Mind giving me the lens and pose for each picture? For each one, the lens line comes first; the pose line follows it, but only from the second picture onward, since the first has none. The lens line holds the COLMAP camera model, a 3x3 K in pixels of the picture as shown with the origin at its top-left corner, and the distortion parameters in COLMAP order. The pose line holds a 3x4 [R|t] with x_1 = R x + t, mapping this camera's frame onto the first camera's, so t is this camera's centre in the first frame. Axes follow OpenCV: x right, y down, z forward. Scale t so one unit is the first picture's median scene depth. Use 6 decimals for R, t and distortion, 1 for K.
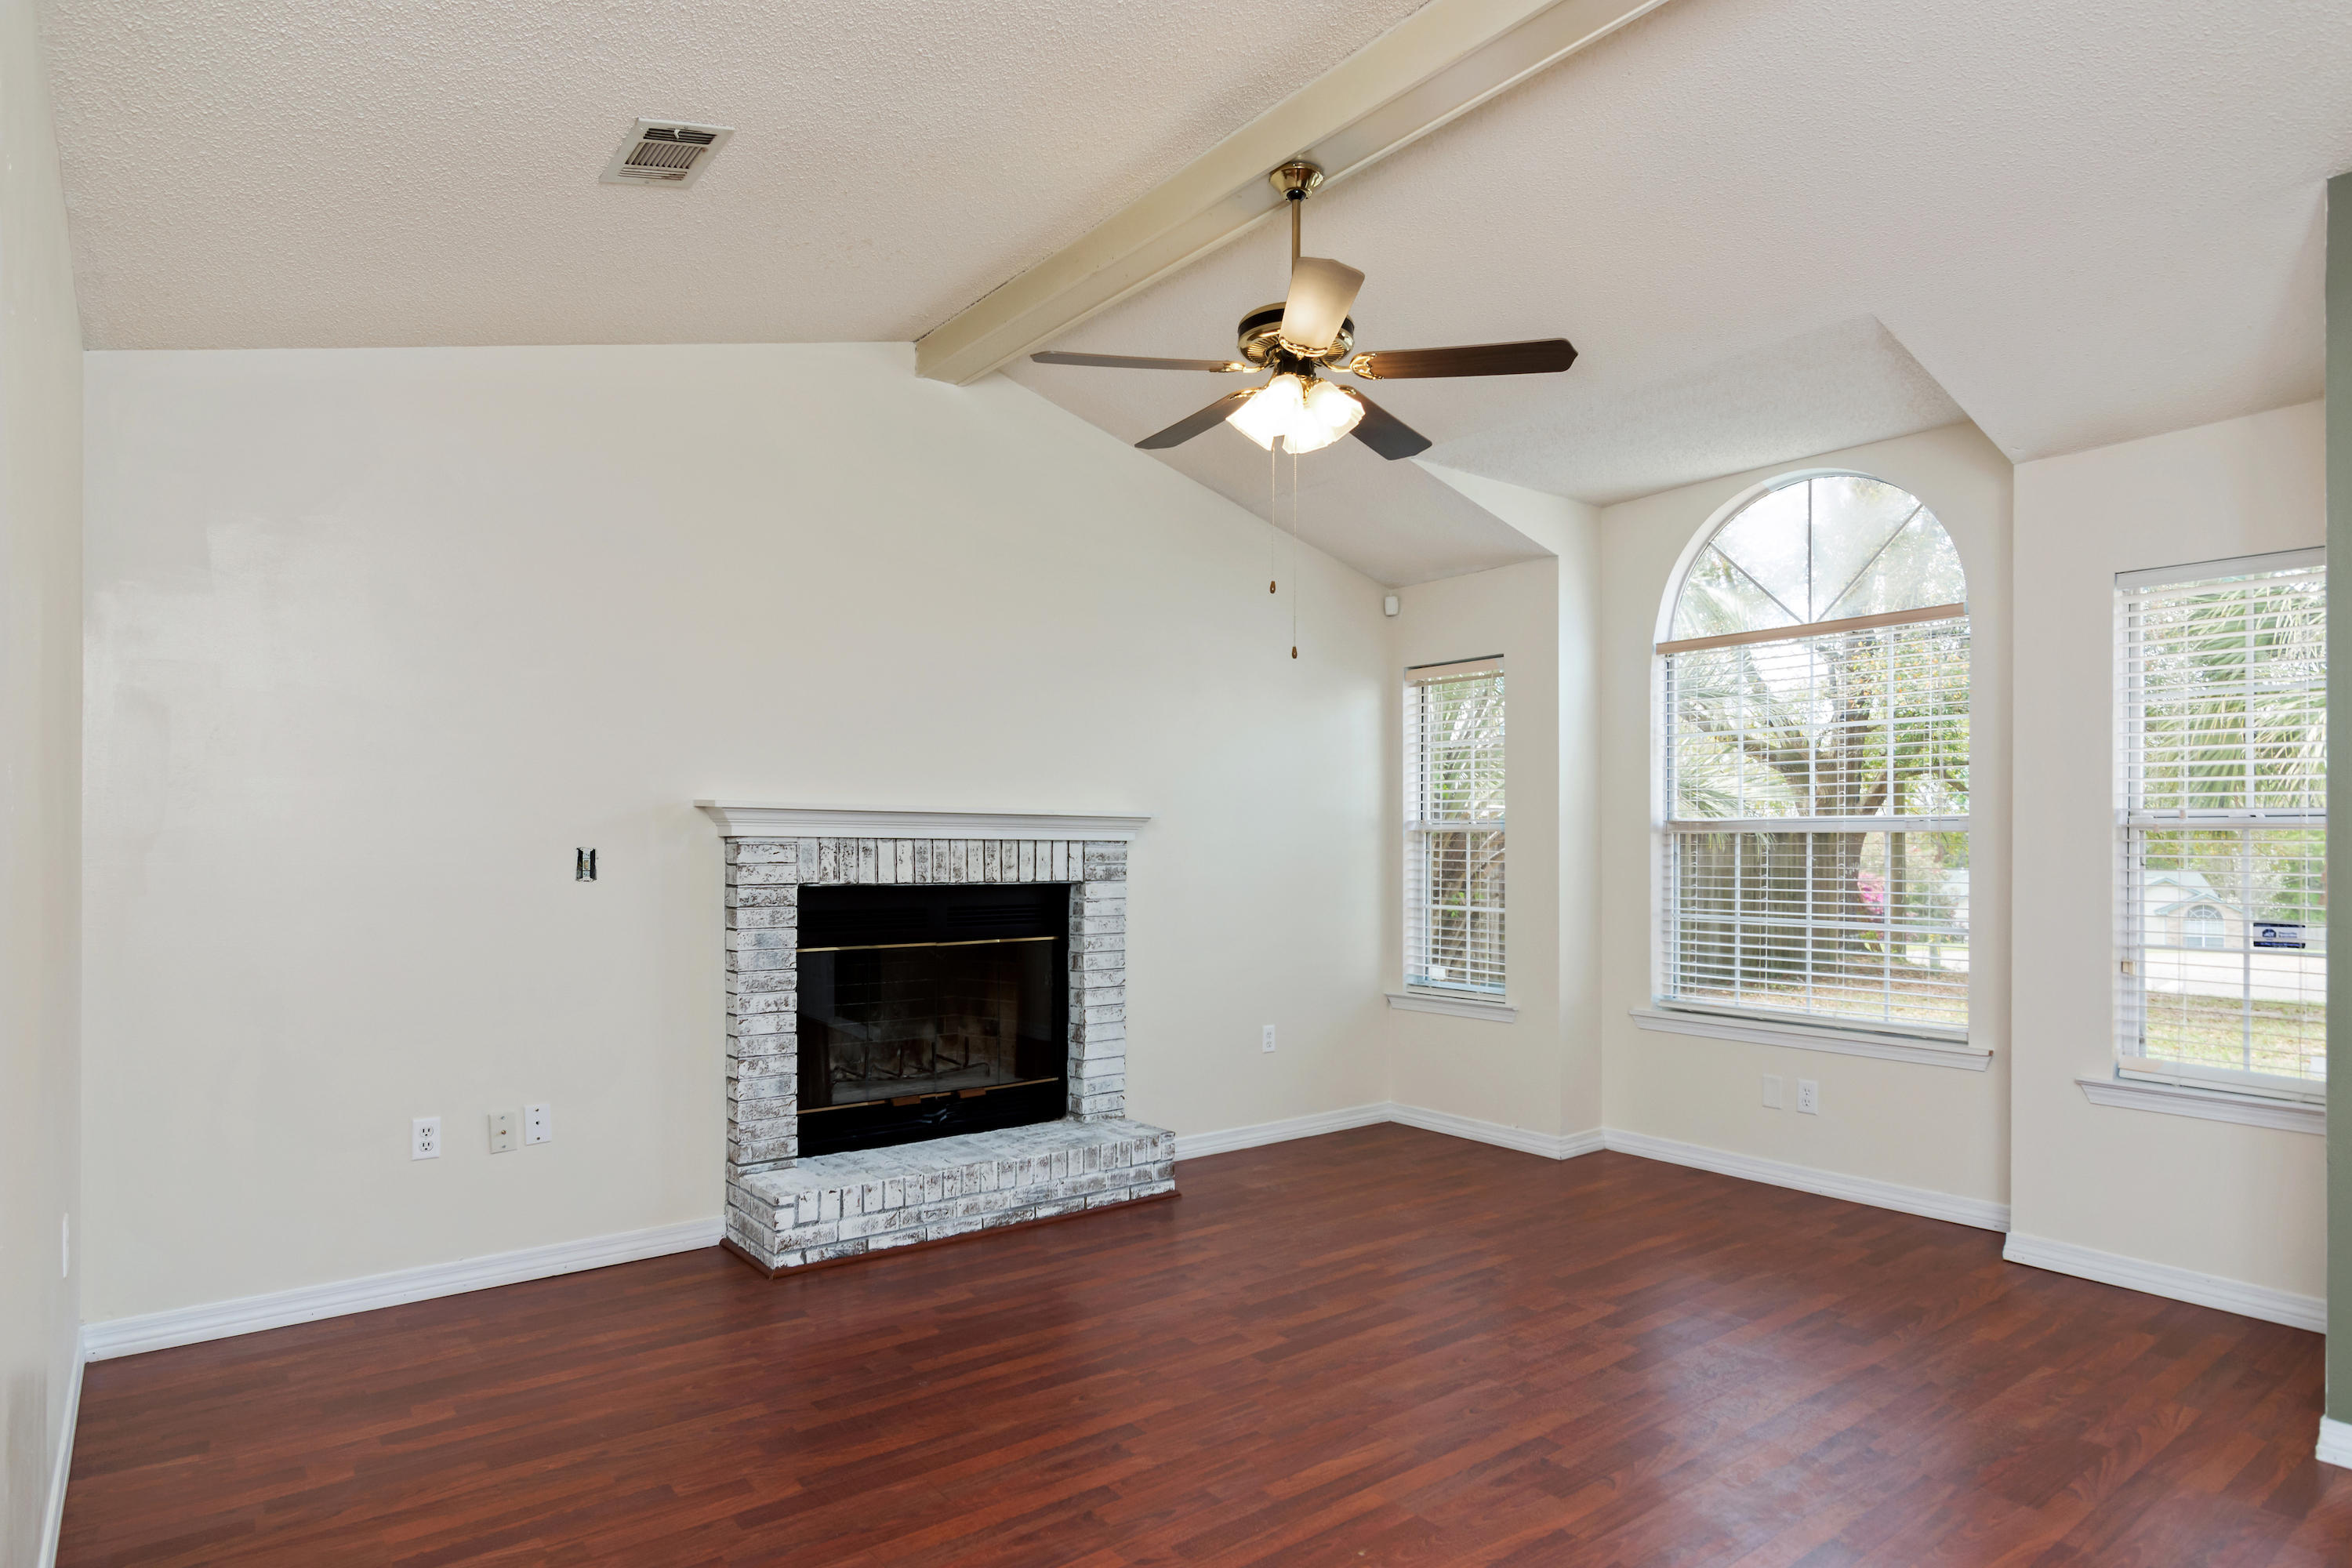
lens RADIAL K [[1295.7, 0, 1177.3], [0, 1295.7, 829.9], [0, 0, 1]] dist [-0.017803, 0.002407]
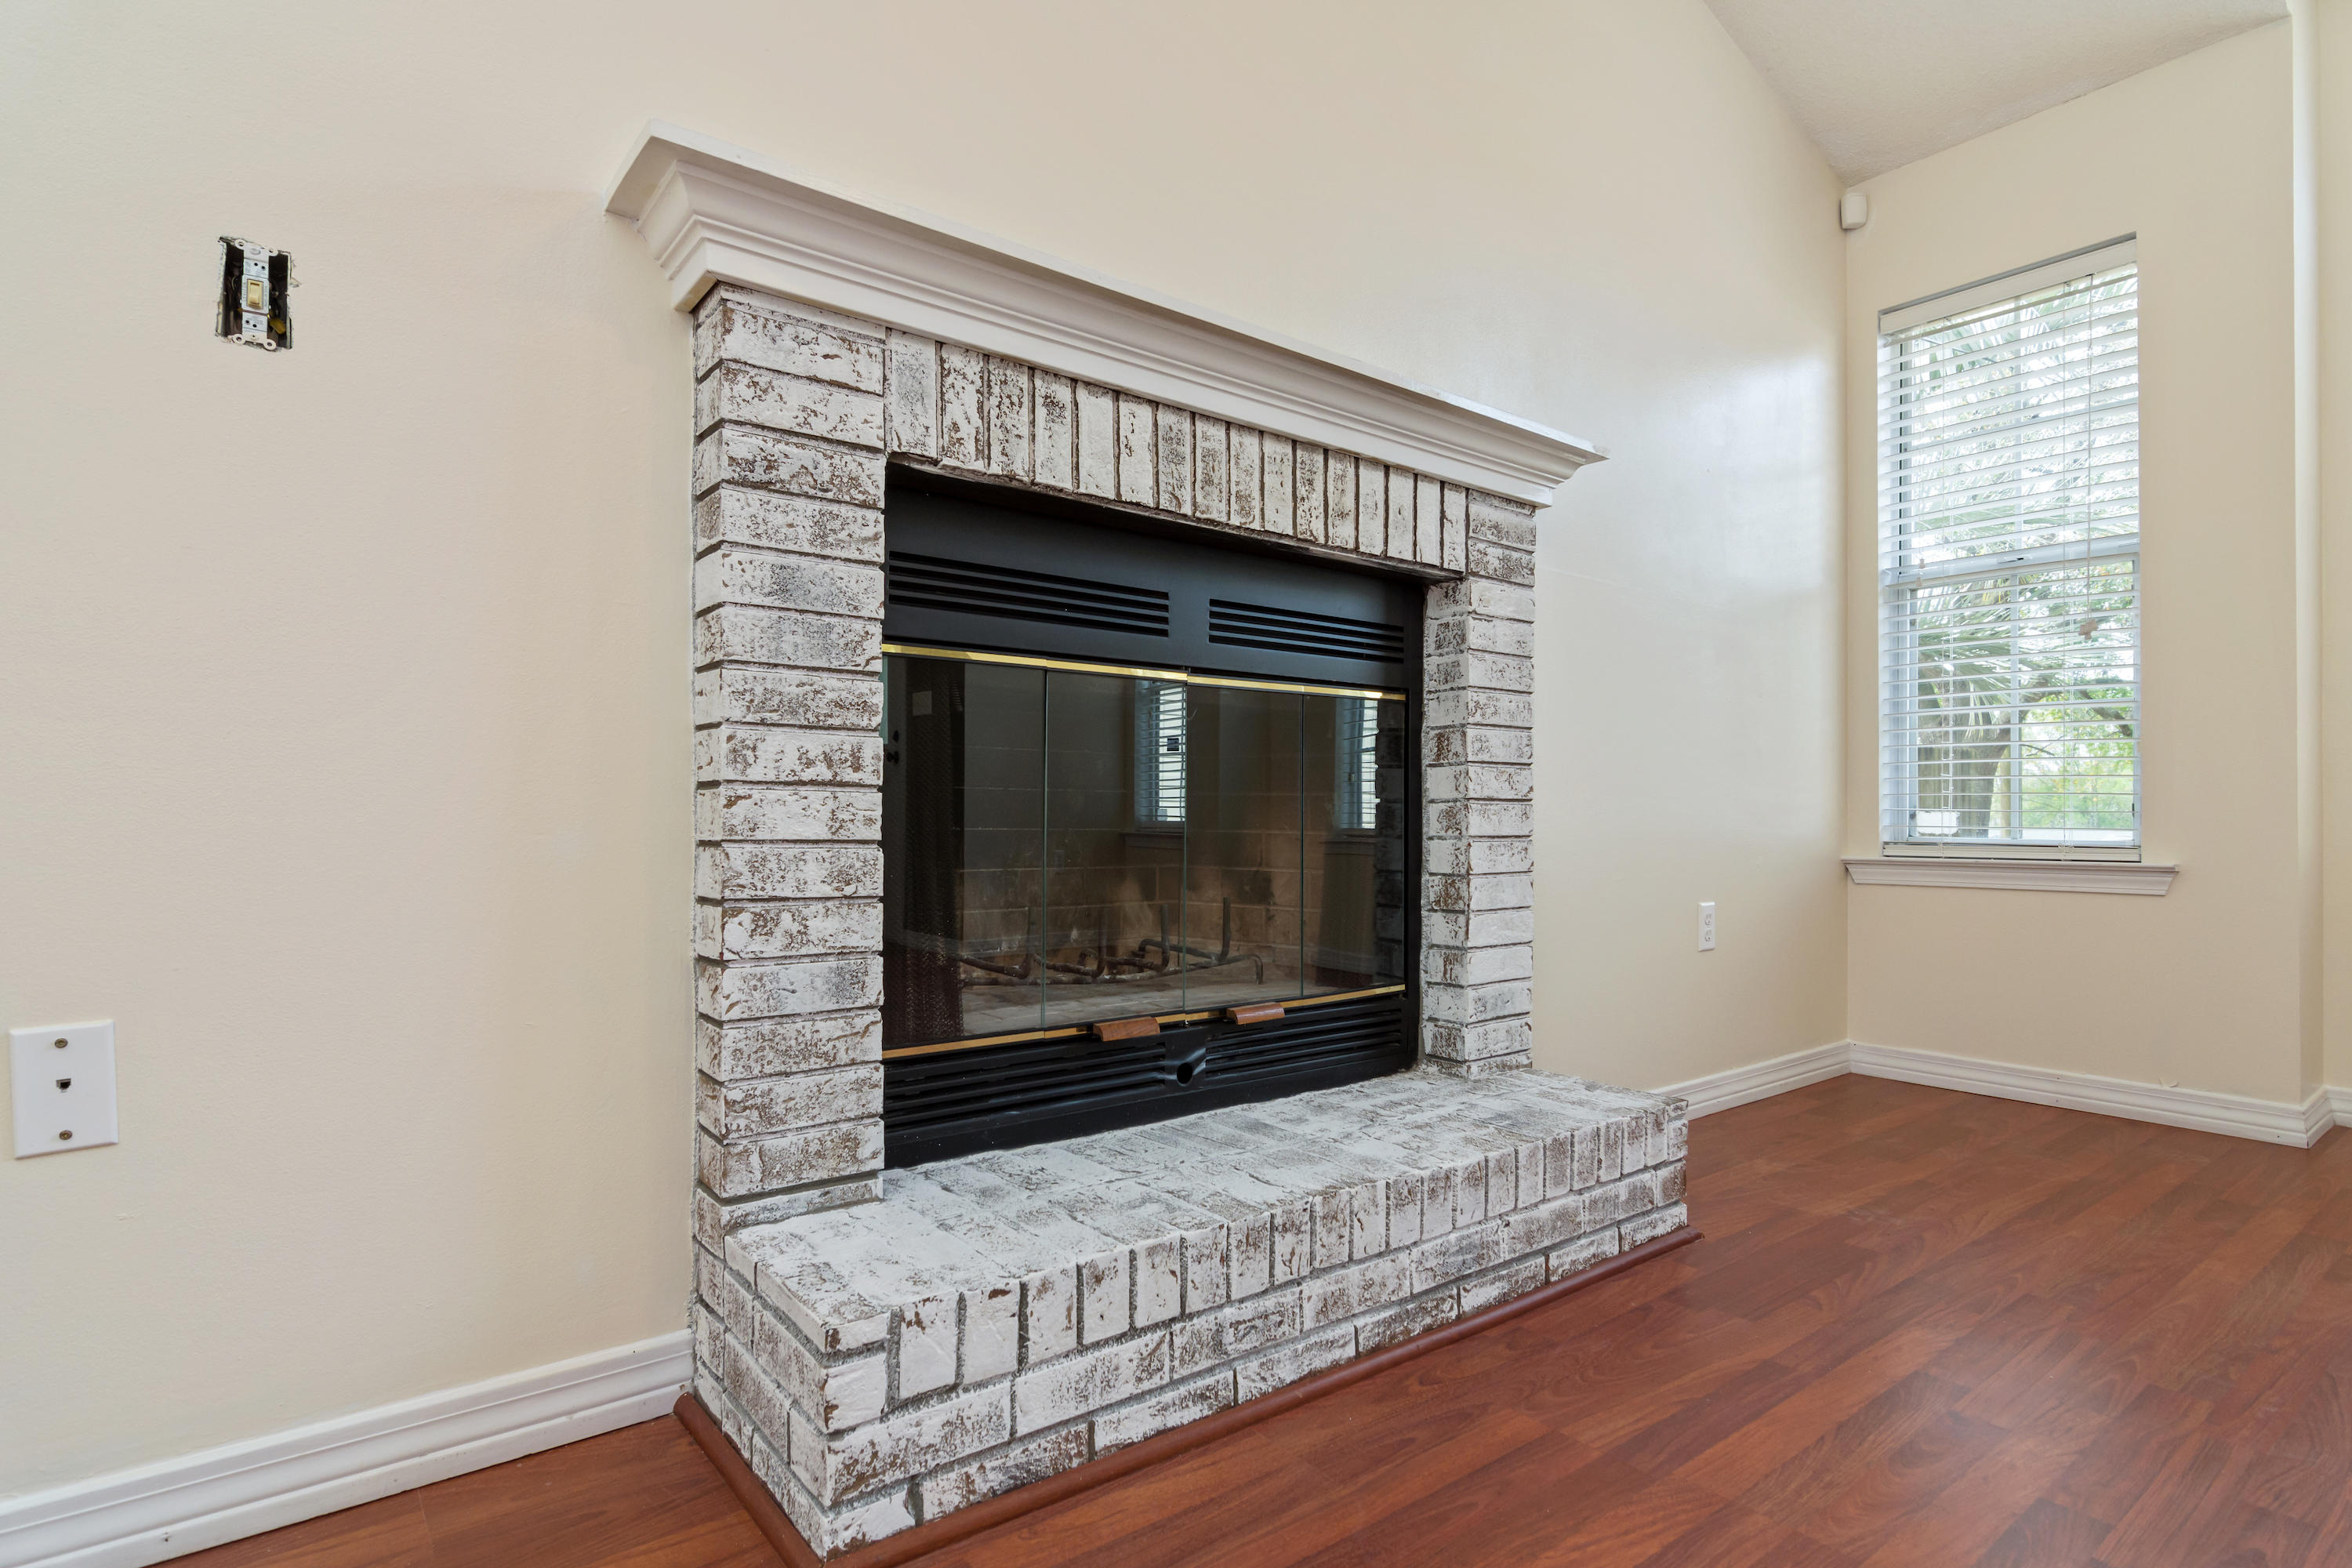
lens RADIAL K [[1191.4, 0, 1175.7], [0, 1191.4, 796.7], [0, 0, 1]] dist [-0.010278, 0.002543]
pose [[0.999945, 0.000345, -0.010523, -0.199229], [-0.000377, 0.999995, -0.003050, 0.140141], [0.010522, 0.003054, 0.999940, 0.634298]]
